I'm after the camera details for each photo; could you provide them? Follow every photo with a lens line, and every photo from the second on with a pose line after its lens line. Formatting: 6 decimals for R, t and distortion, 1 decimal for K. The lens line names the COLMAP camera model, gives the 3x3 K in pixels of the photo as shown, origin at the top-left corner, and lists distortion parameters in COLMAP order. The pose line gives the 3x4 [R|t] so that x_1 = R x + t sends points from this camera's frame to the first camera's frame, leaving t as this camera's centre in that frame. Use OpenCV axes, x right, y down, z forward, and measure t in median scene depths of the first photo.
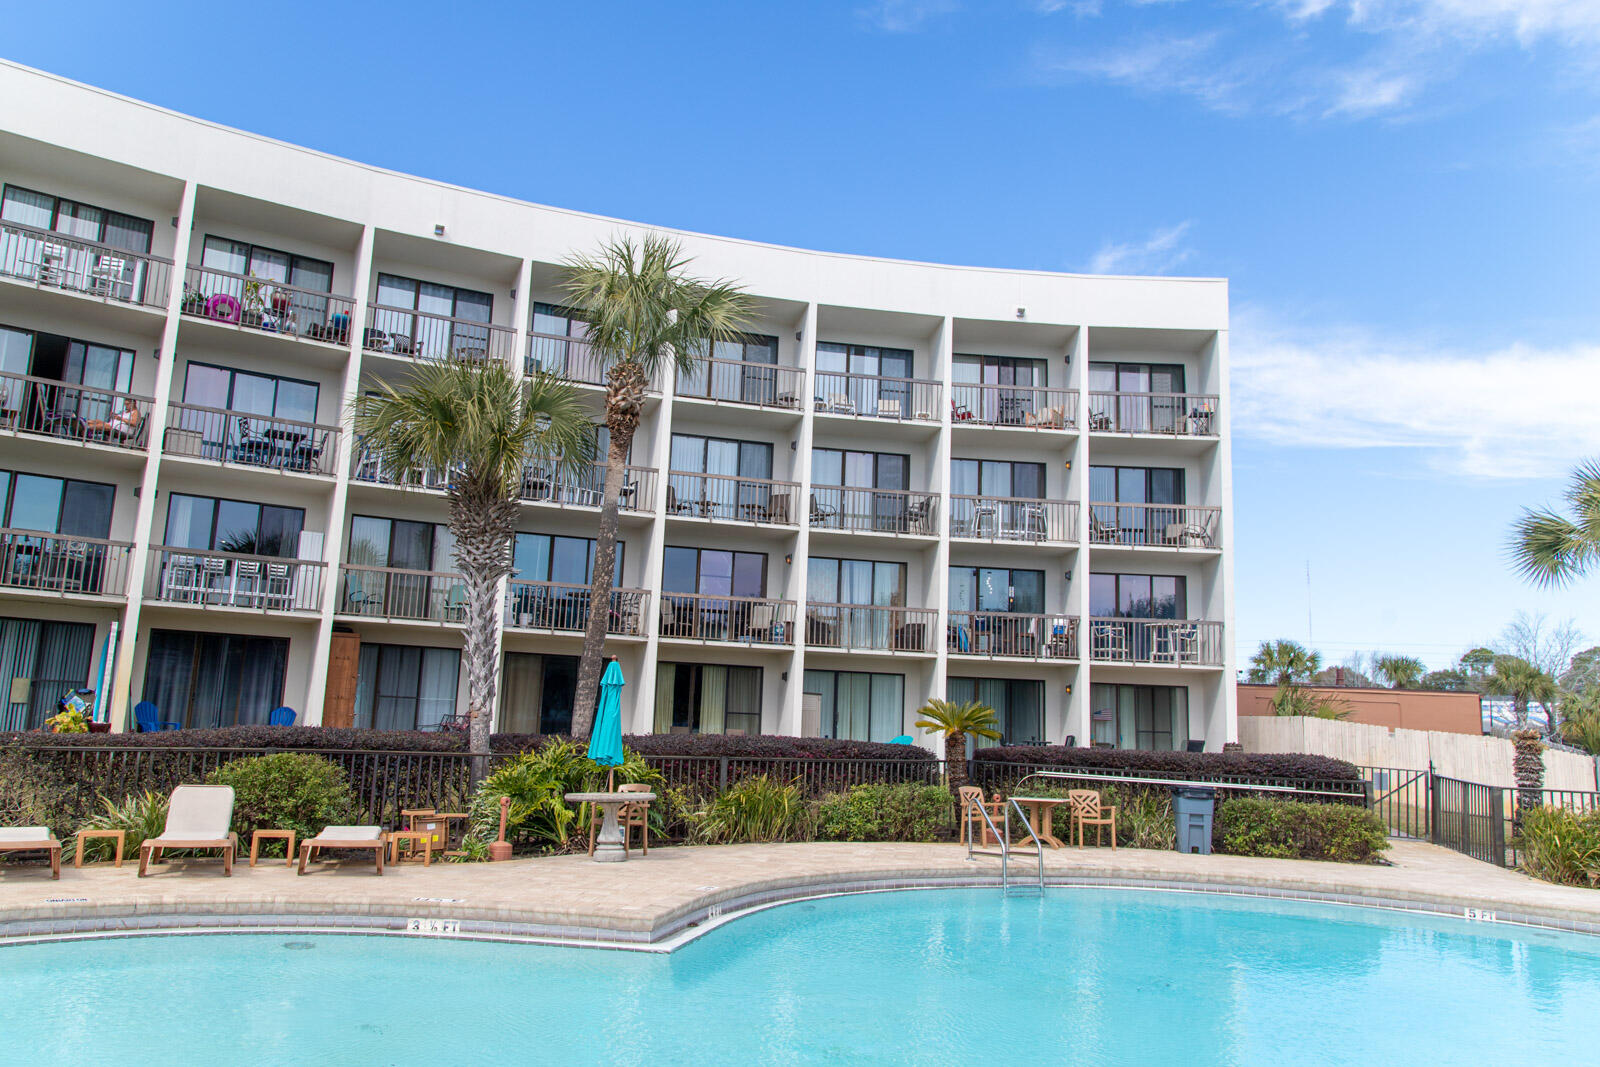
lens RADIAL K [[1151.0, 0, 772.9], [0, 1151.0, 532.3], [0, 0, 1]] dist [0.005384, 0.002827]
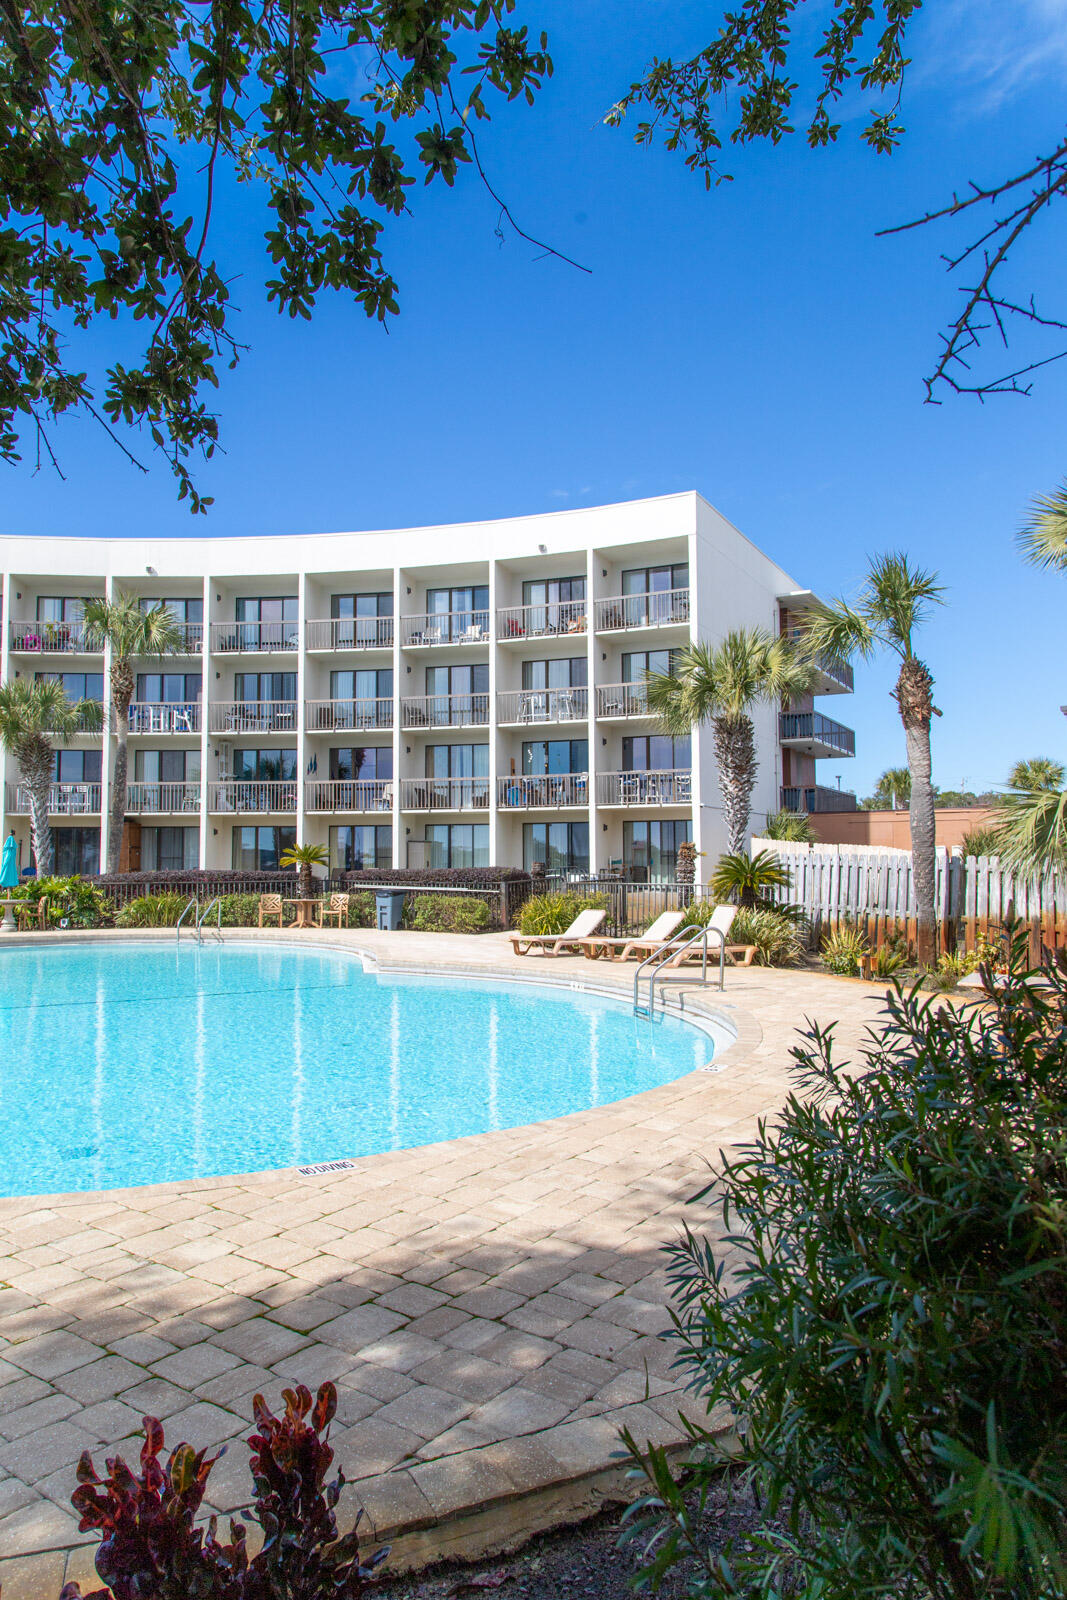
lens RADIAL K [[1050.1, 0, 526.9], [0, 1050.1, 804.6], [0, 0, 1]] dist [0.008046, 0.002754]
pose [[0.909867, -0.069693, -0.409004, 0.690979], [0.109916, 0.991058, 0.075645, 0.008543], [0.400075, -0.113783, 0.909392, -0.143331]]
